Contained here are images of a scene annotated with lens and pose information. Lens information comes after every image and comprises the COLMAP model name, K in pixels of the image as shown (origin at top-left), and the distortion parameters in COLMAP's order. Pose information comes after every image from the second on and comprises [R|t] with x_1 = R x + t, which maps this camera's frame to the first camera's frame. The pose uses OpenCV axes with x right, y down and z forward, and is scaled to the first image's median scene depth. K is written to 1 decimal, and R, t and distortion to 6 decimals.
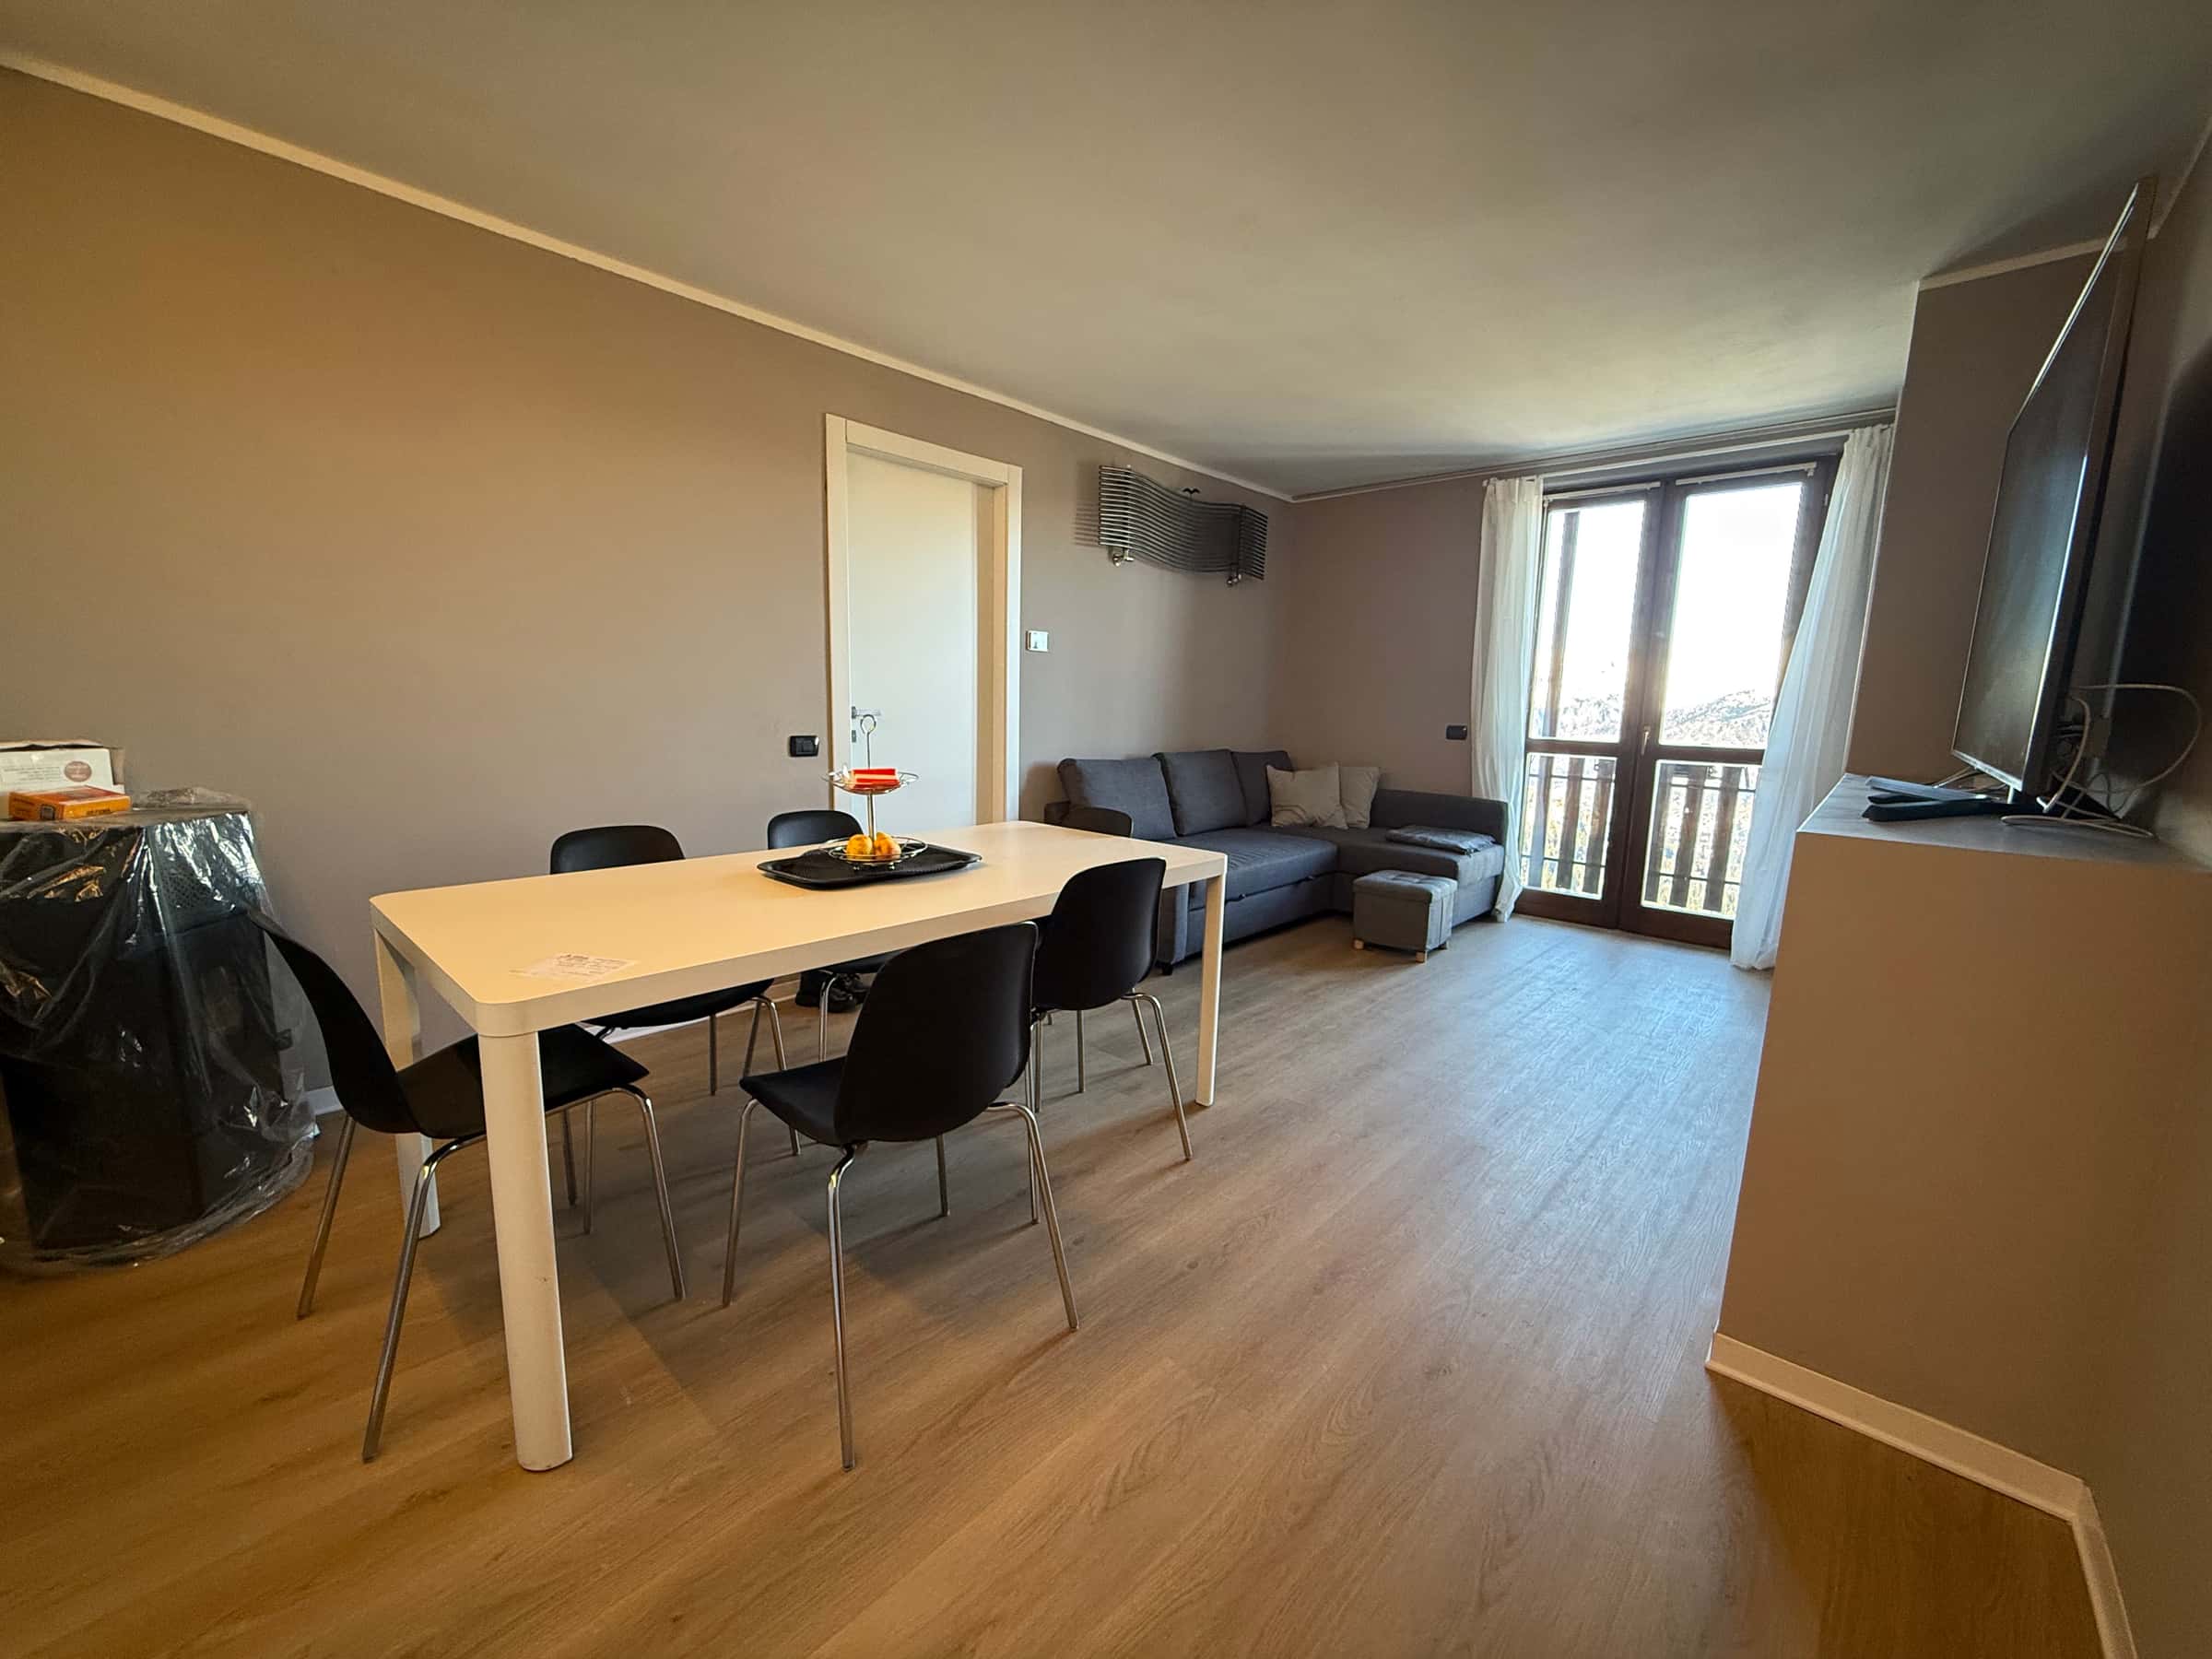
lens RADIAL K [[879.9, 0, 1097.6], [0, 879.9, 834.0], [0, 0, 1]] dist [-0.001800, 0.000114]
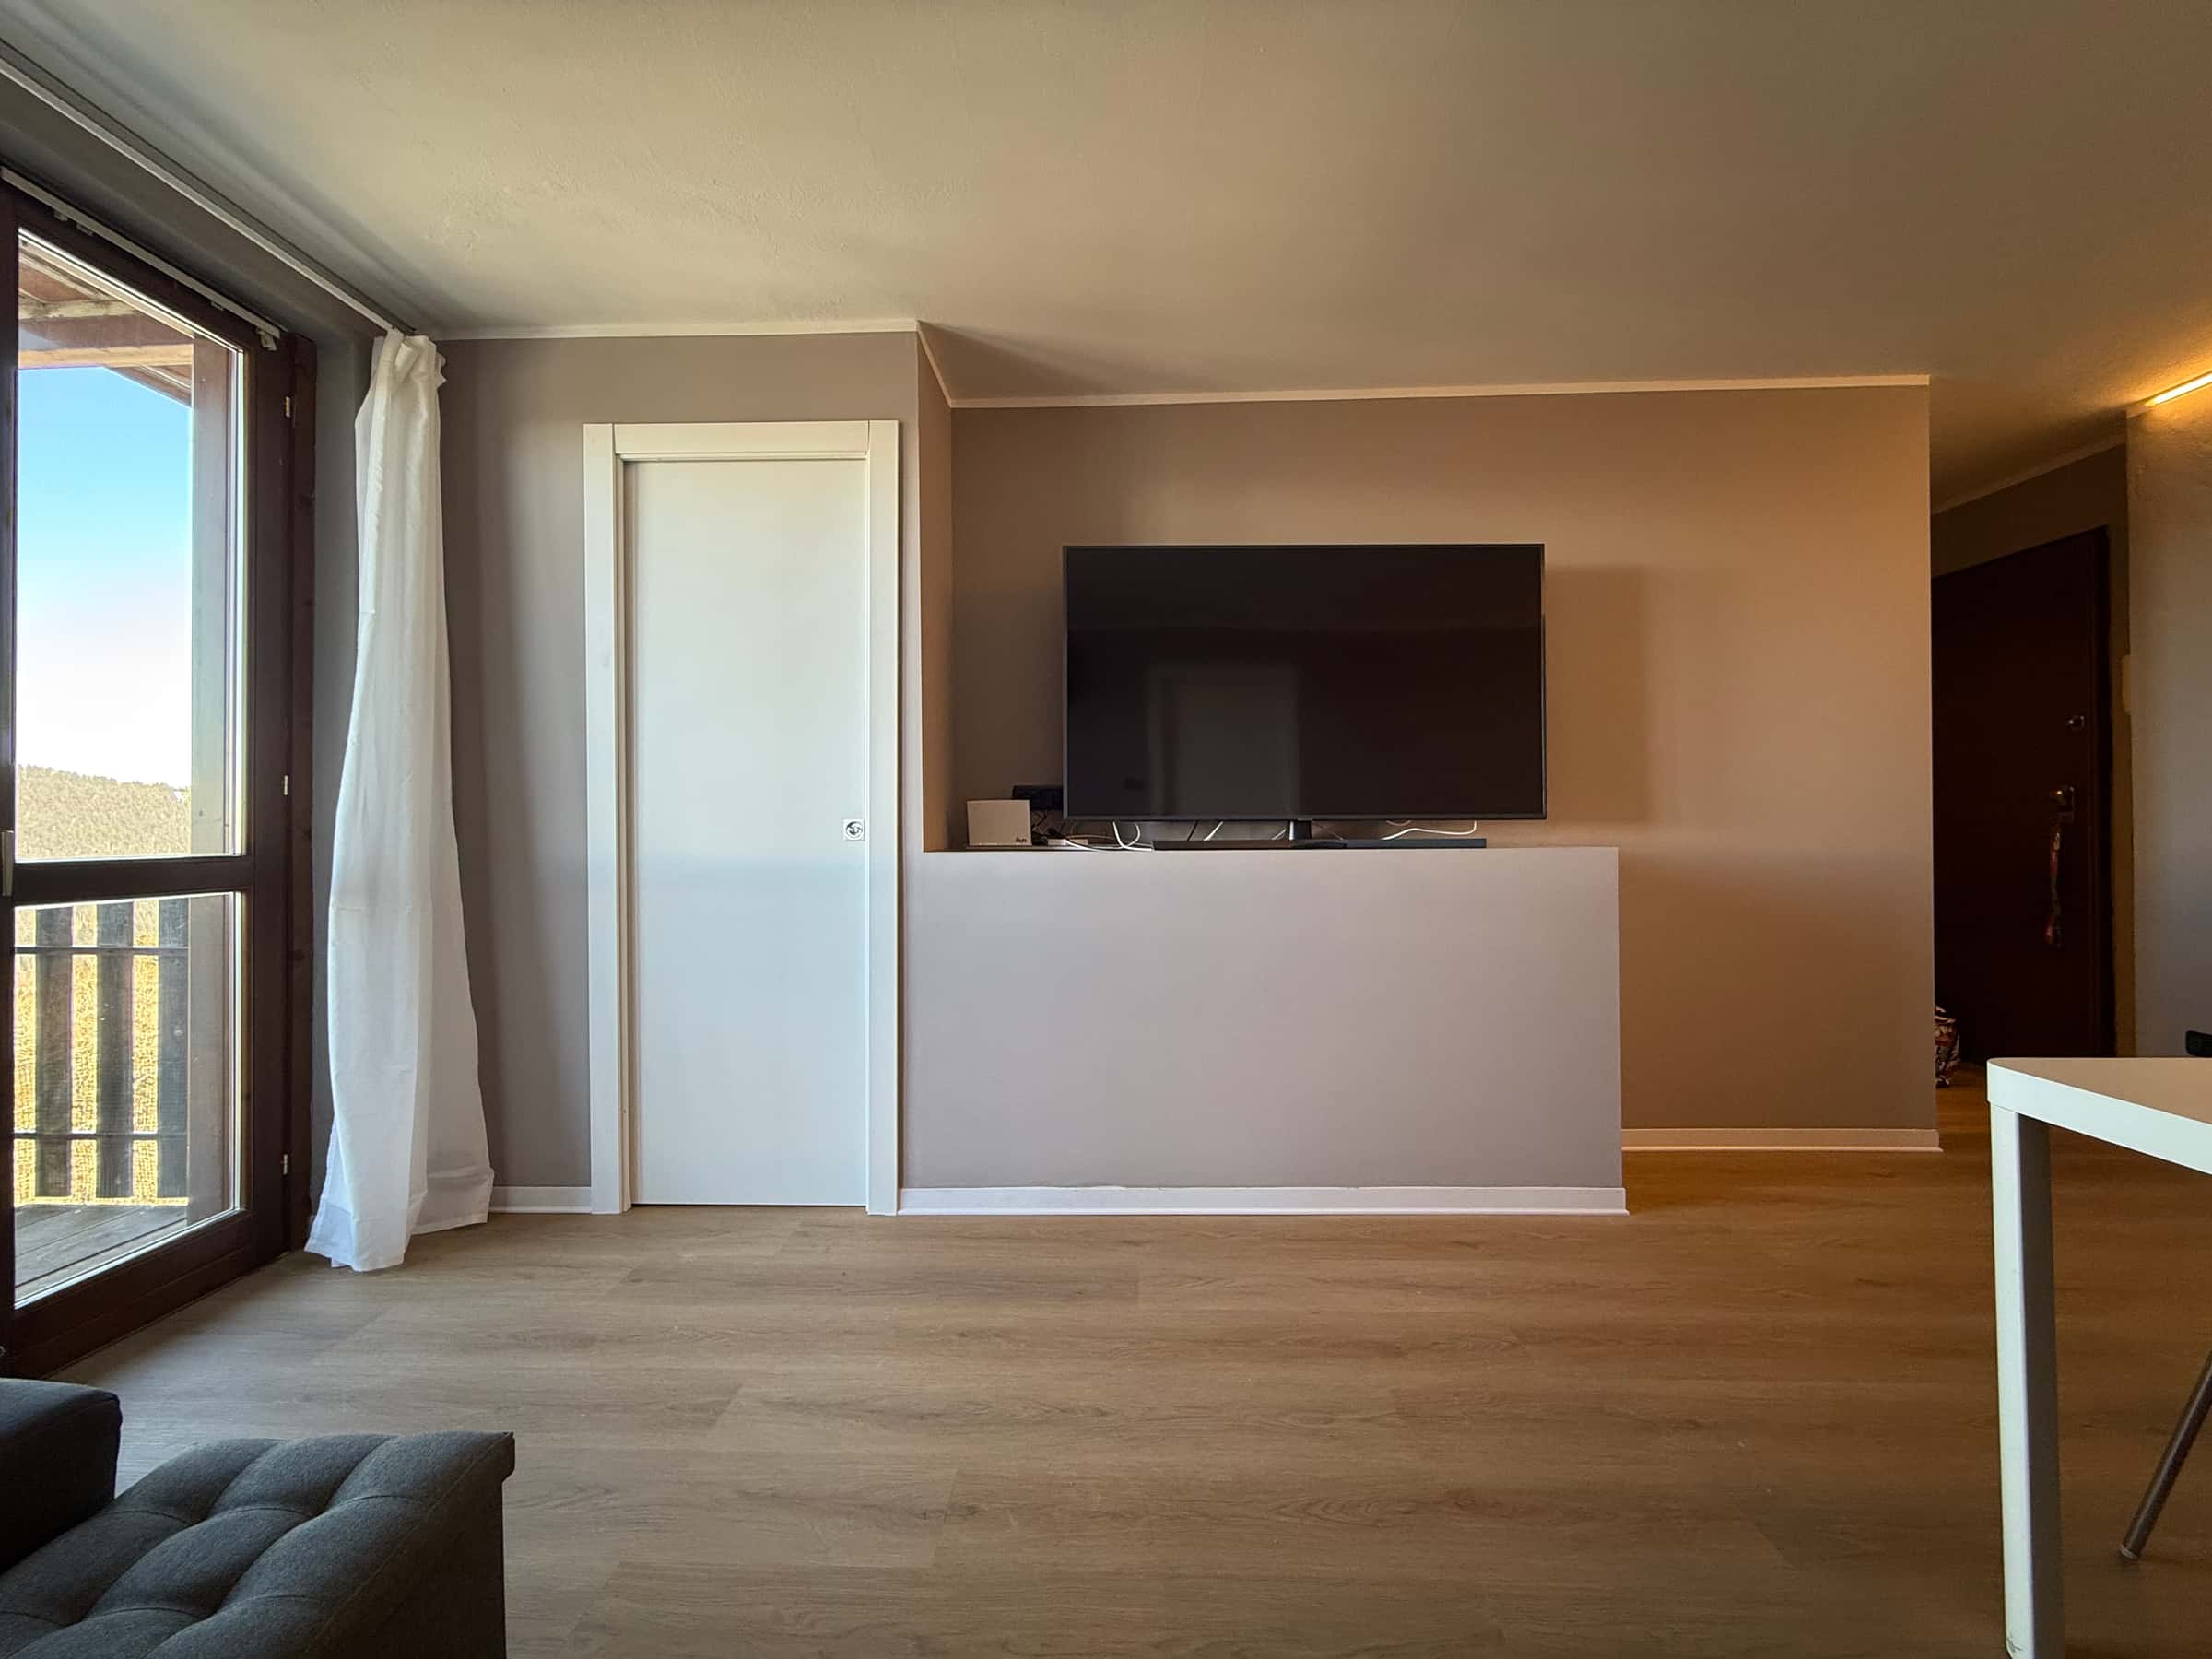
lens RADIAL K [[879.9, 0, 1099.7], [0, 879.9, 826.4], [0, 0, 1]] dist [-0.001800, 0.000114]
pose [[-0.657023, -0.014326, 0.753734, 0.061403], [0.110161, 0.987263, 0.114791, -0.110326], [-0.745778, 0.158452, -0.647076, 0.903898]]
